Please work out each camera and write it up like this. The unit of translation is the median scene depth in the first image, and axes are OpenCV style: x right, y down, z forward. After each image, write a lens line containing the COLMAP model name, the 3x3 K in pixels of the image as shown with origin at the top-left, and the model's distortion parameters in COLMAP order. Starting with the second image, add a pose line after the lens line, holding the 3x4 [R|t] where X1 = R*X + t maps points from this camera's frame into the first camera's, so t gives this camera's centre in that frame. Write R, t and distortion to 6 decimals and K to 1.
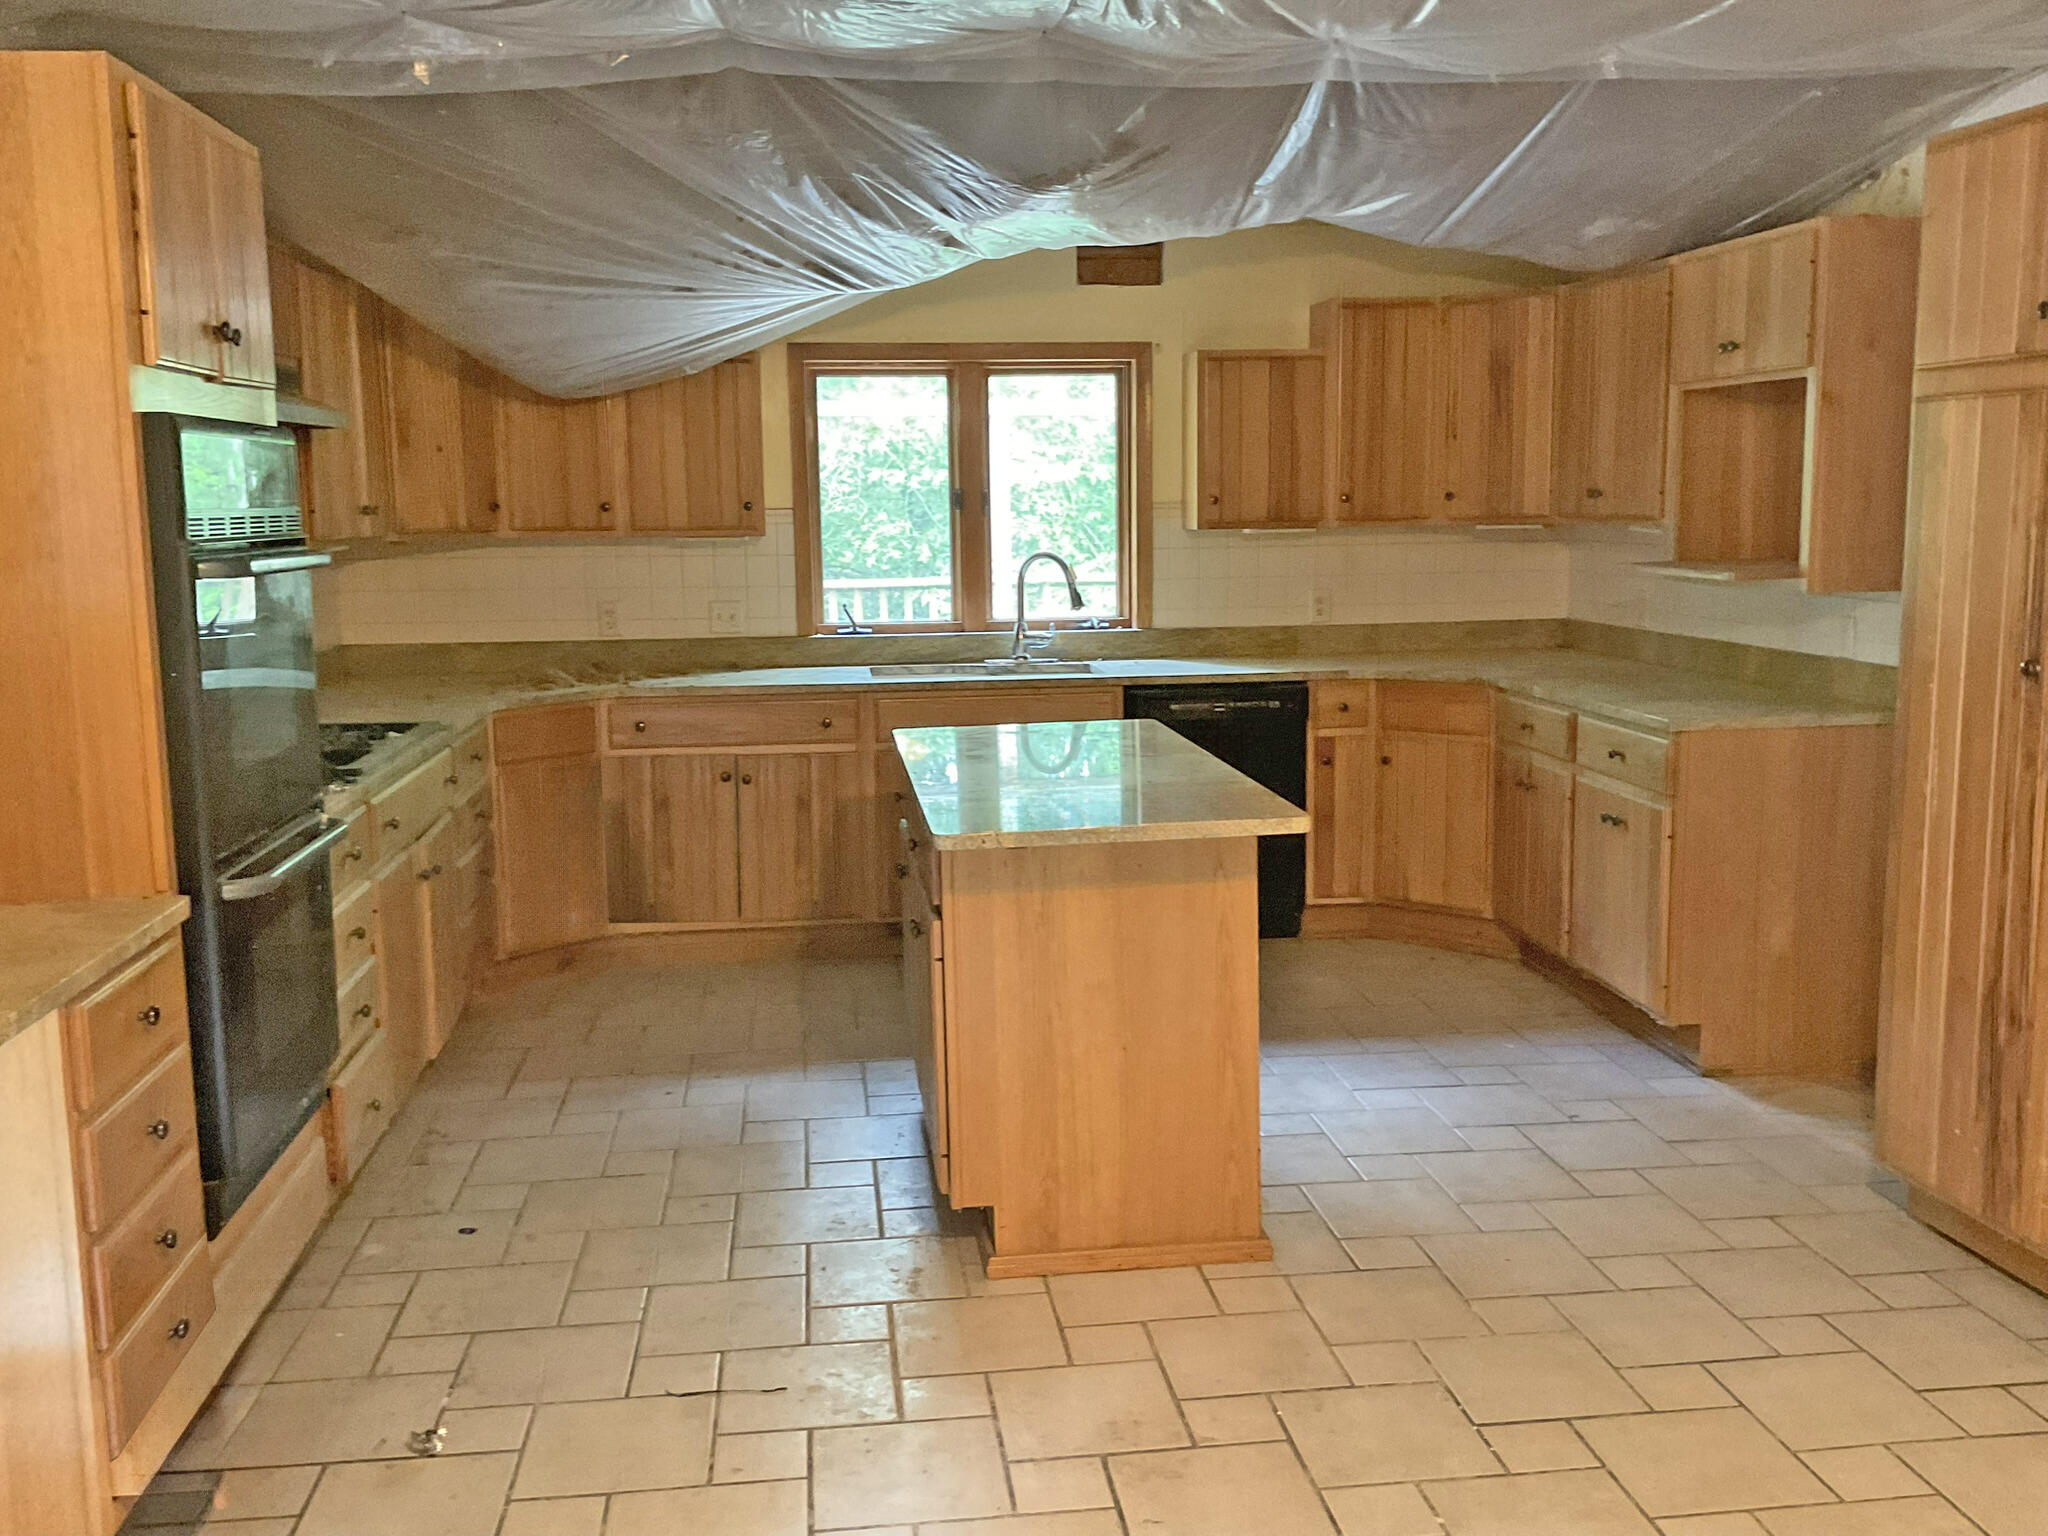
lens RADIAL K [[1869.7, 0, 1024.0], [0, 1869.7, 768.0], [0, 0, 1]] dist [0.146210, -0.327602]
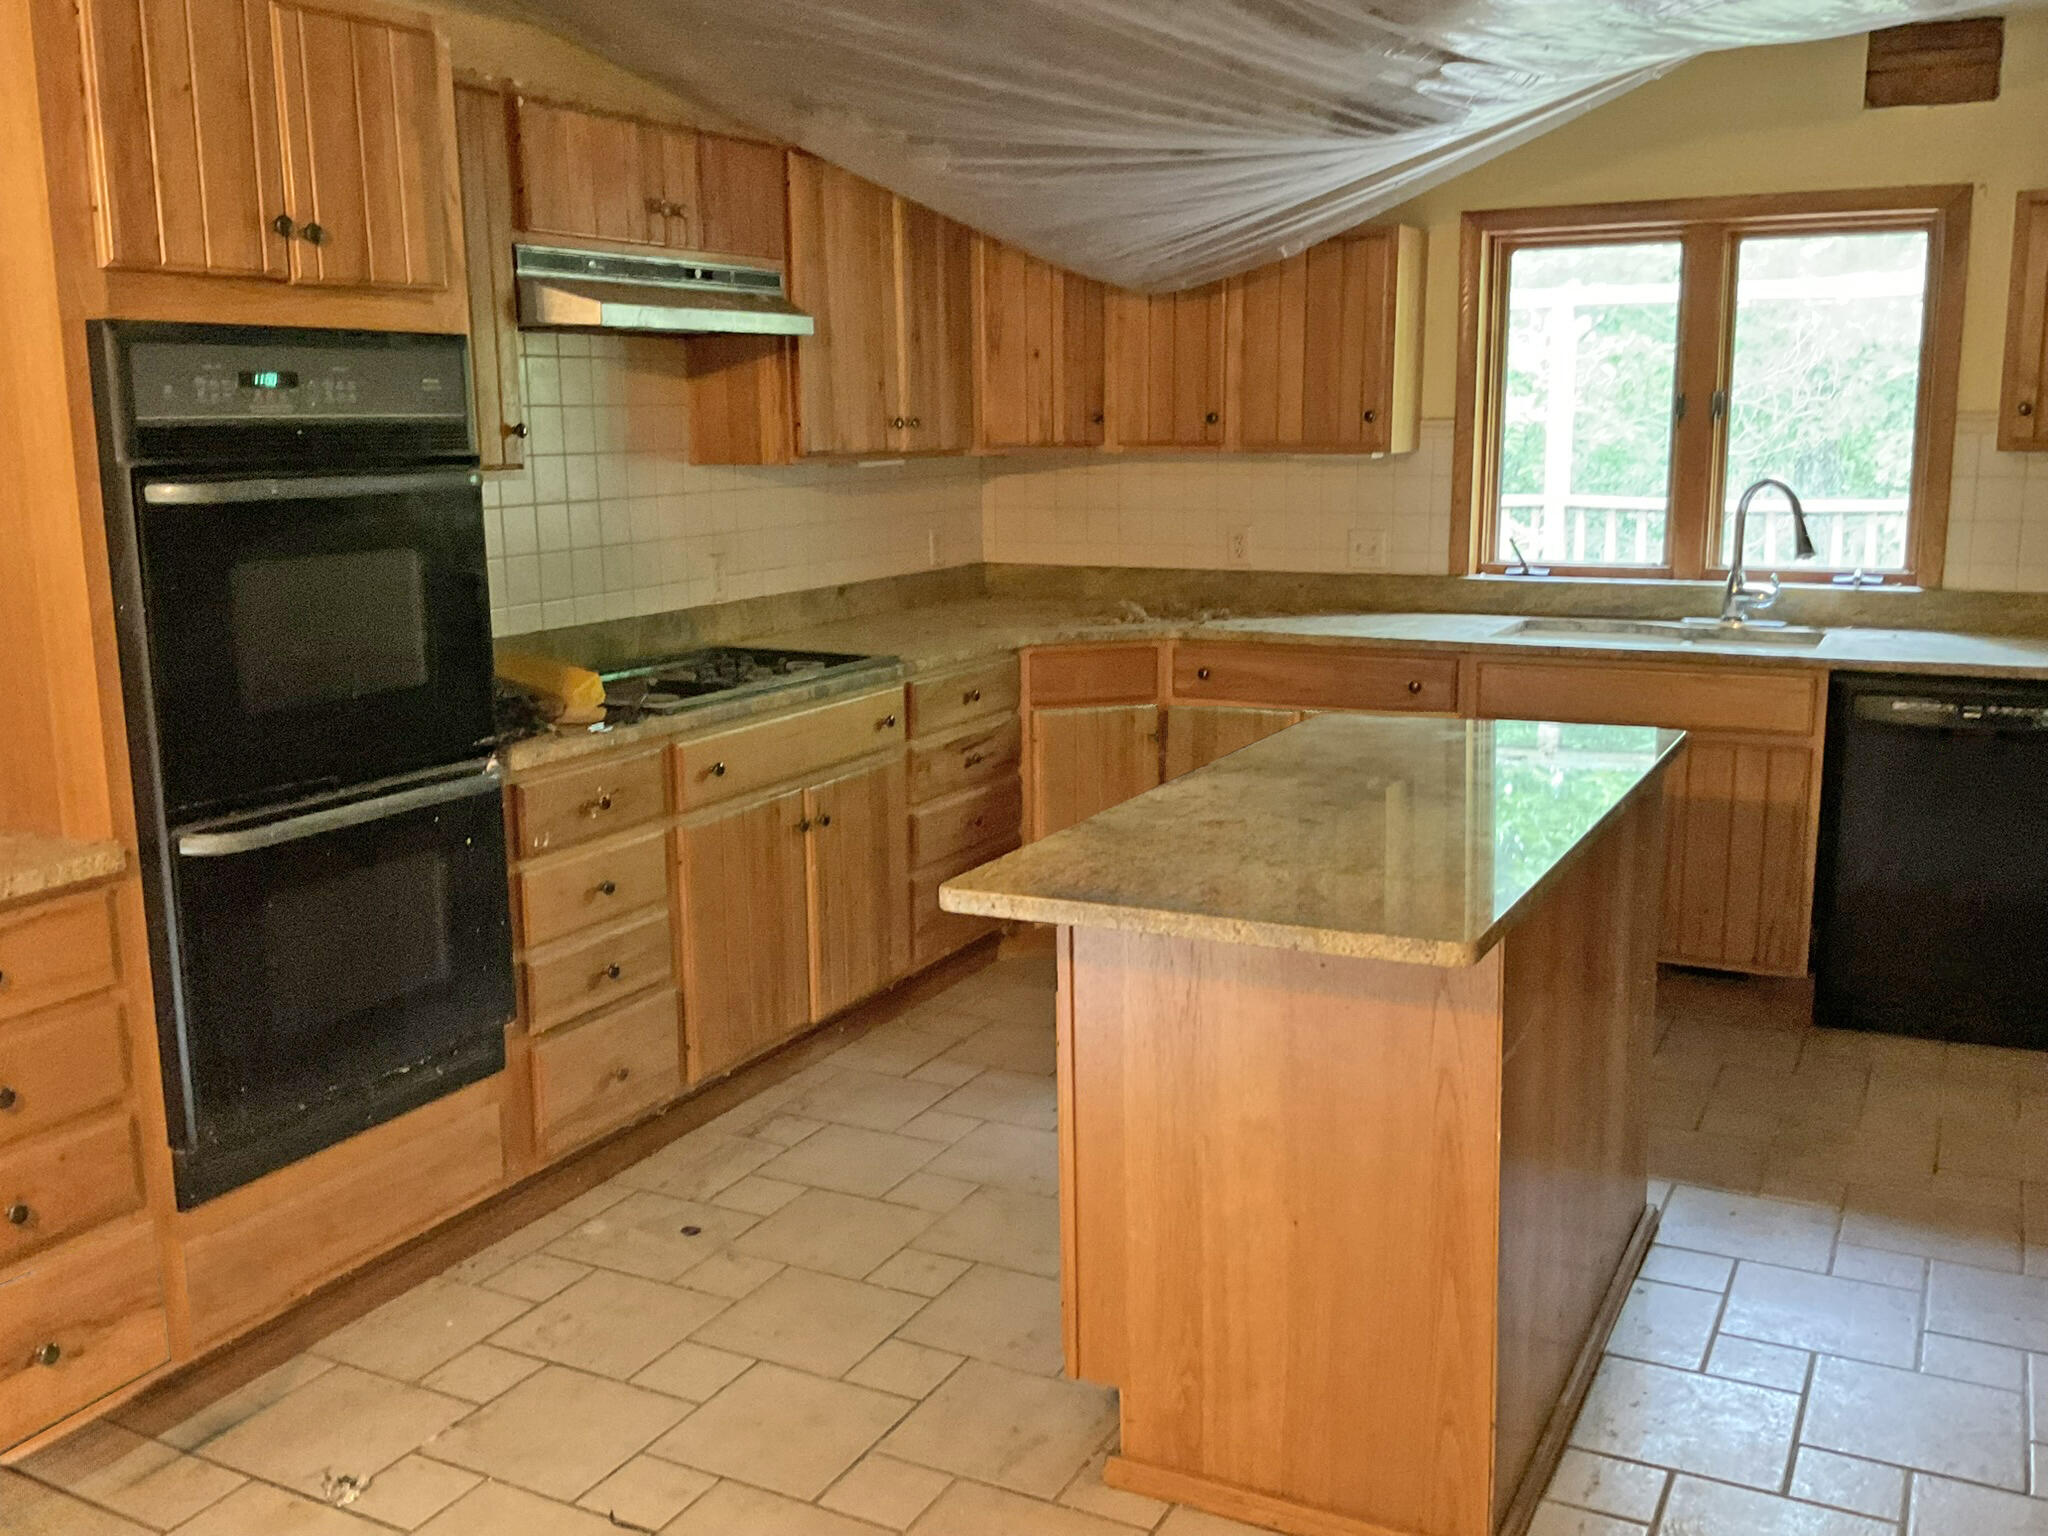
lens RADIAL K [[1869.7, 0, 1024.0], [0, 1869.7, 768.0], [0, 0, 1]] dist [0.146210, -0.327602]
pose [[0.826023, 0.109798, -0.552838, 0.203922], [-0.081326, 0.993796, 0.075862, -0.036580], [0.557738, -0.017704, 0.829828, 0.228170]]
